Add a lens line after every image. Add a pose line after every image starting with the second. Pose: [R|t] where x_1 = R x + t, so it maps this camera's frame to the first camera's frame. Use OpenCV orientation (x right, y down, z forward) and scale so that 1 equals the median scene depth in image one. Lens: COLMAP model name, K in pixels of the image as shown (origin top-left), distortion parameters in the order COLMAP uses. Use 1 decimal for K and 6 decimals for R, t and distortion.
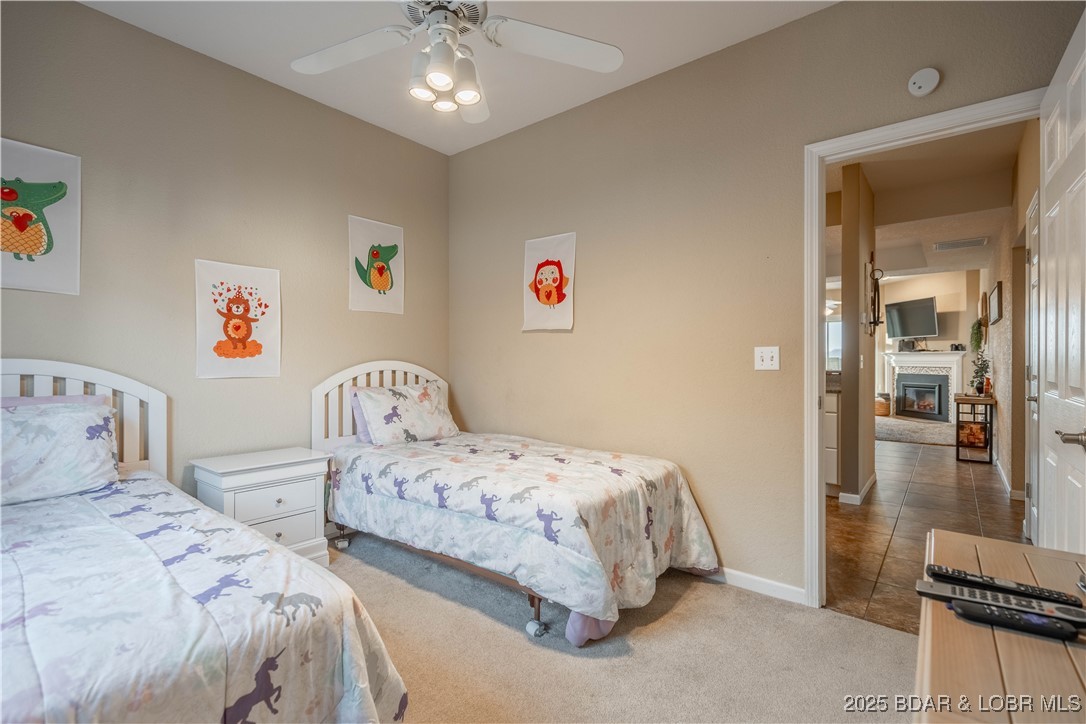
lens RADIAL K [[492.6, 0, 541.8], [0, 492.6, 360.1], [0, 0, 1]] dist [-0.005876, 0.001887]
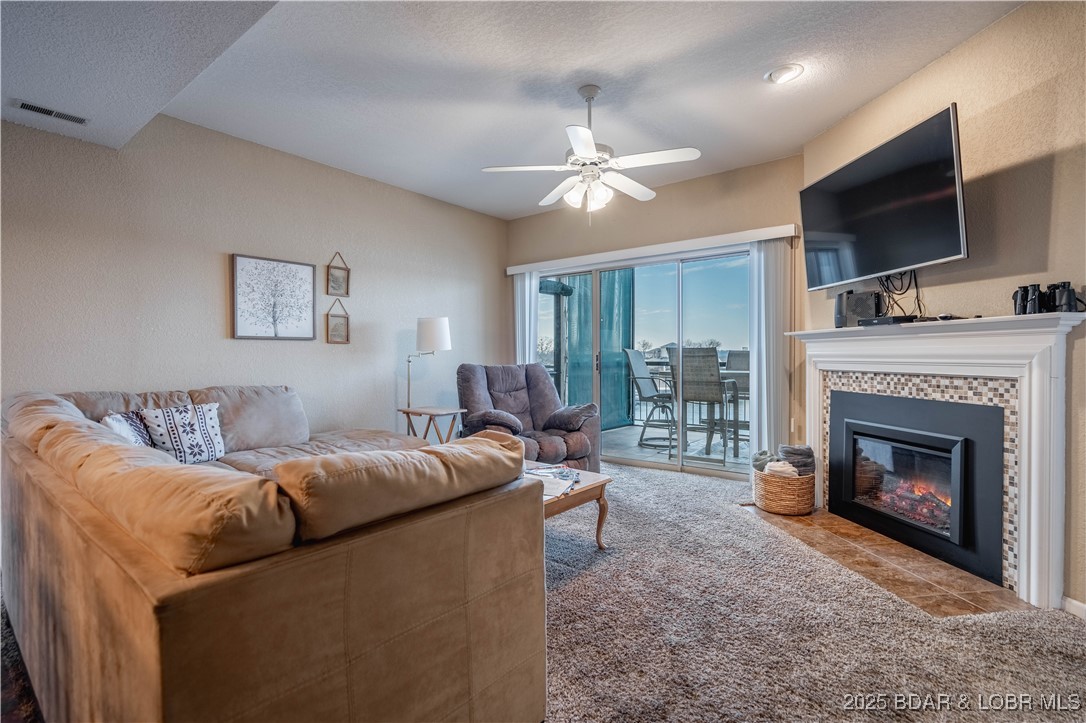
lens RADIAL K [[492.6, 0, 542.0], [0, 492.6, 363.3], [0, 0, 1]] dist [-0.005876, 0.001887]
pose [[0.999685, -0.006497, 0.024248, 1.632609], [0.006083, 0.999835, 0.017103, 0.001601], [-0.024356, -0.016950, 0.999560, 2.112569]]
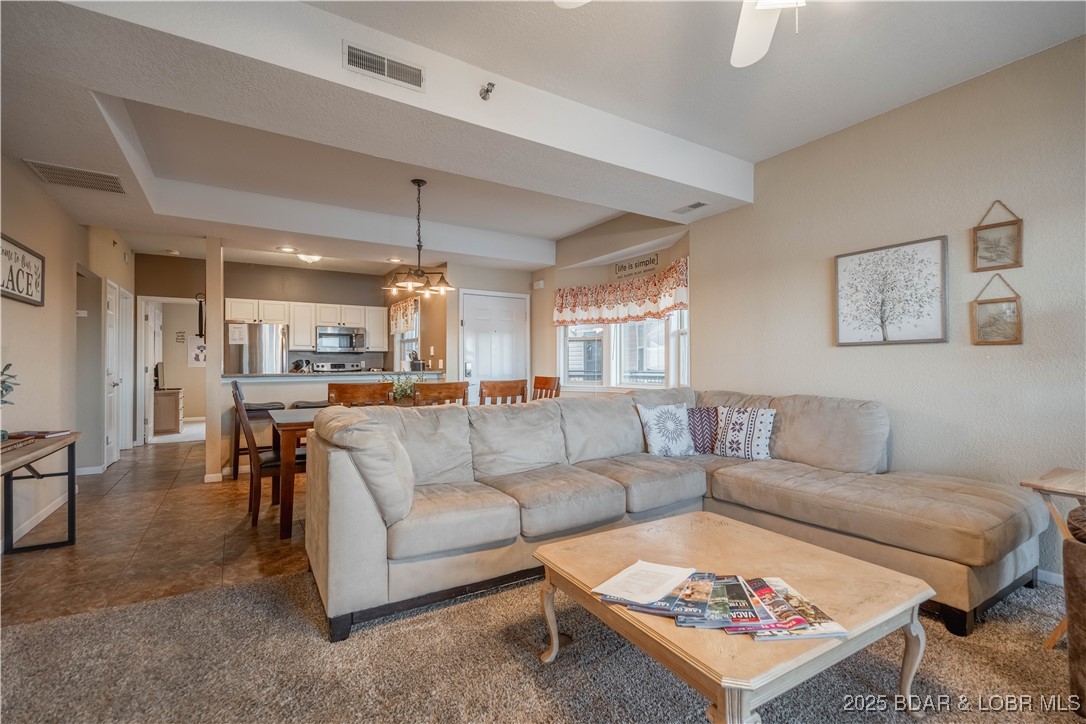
lens RADIAL K [[492.6, 0, 552.1], [0, 492.6, 363.0], [0, 0, 1]] dist [-0.005876, 0.001887]
pose [[-0.309903, -0.008007, -0.950734, 2.148009], [0.003331, 0.999949, -0.009508, 0.004328], [0.950762, -0.006113, -0.309860, 3.002180]]
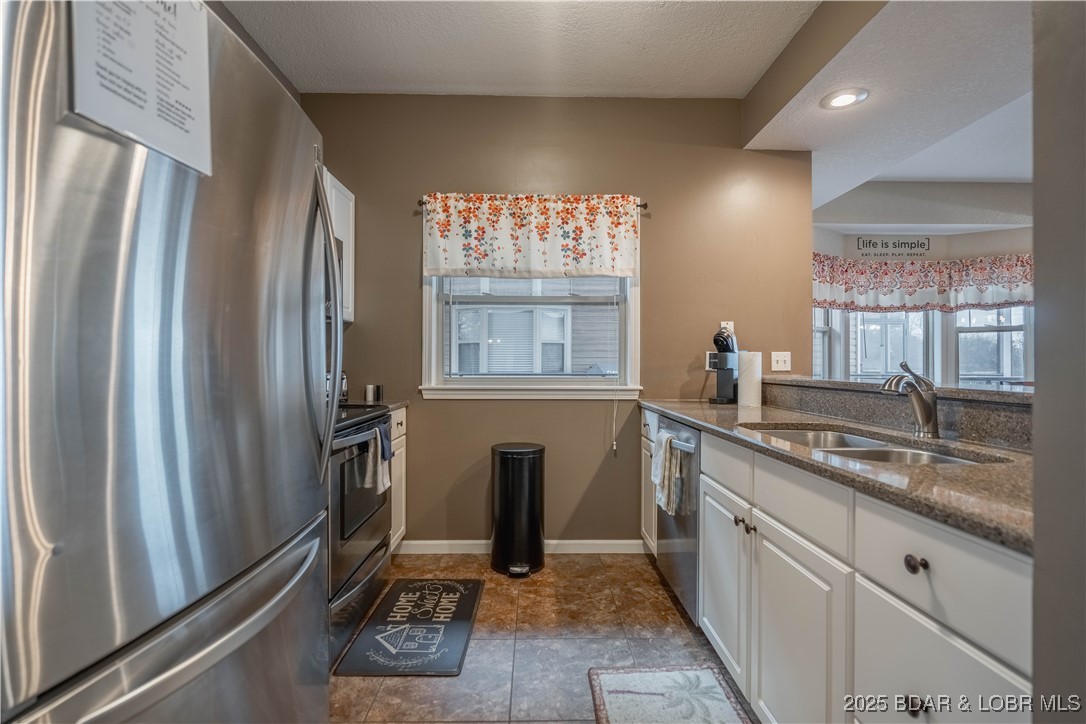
lens RADIAL K [[492.6, 0, 551.1], [0, 492.6, 362.2], [0, 0, 1]] dist [-0.005876, 0.001887]
pose [[0.654403, -0.007818, -0.756106, 0.817968], [0.003387, 0.999967, -0.007408, -0.005104], [0.756139, 0.002286, 0.654407, 1.020491]]
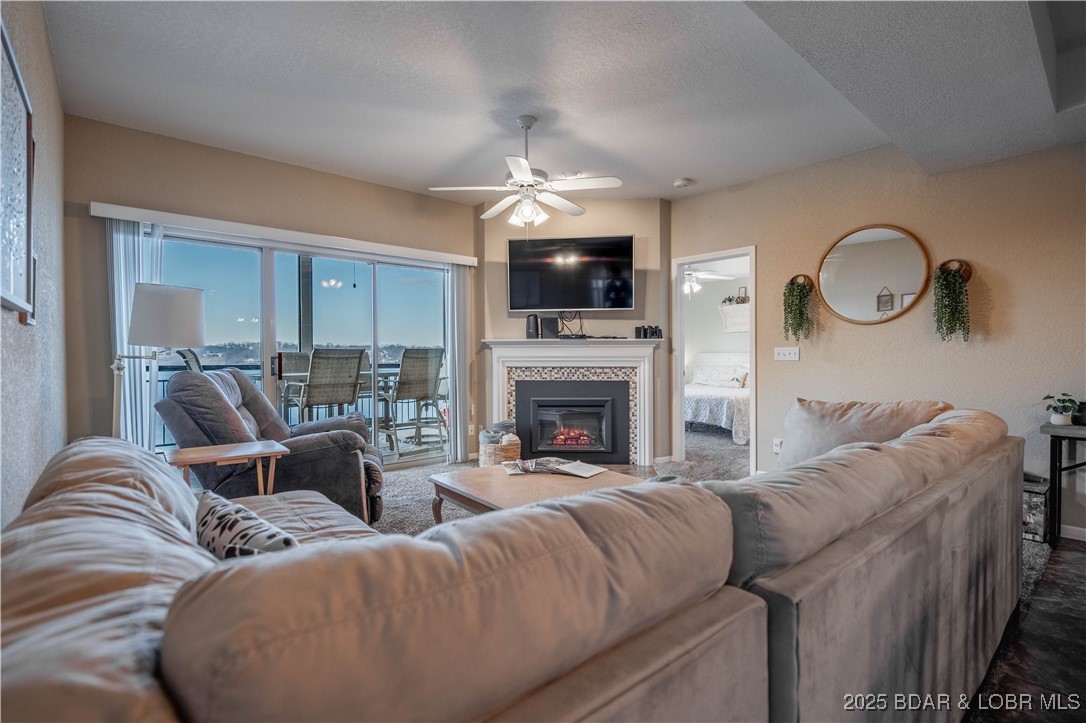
lens RADIAL K [[492.6, 0, 542.7], [0, 492.6, 359.7], [0, 0, 1]] dist [-0.005876, 0.001887]
pose [[0.181008, -0.008118, 0.983448, 0.717969], [0.001001, 0.999967, 0.008070, 0.003611], [-0.983481, -0.000476, 0.181010, 2.825679]]
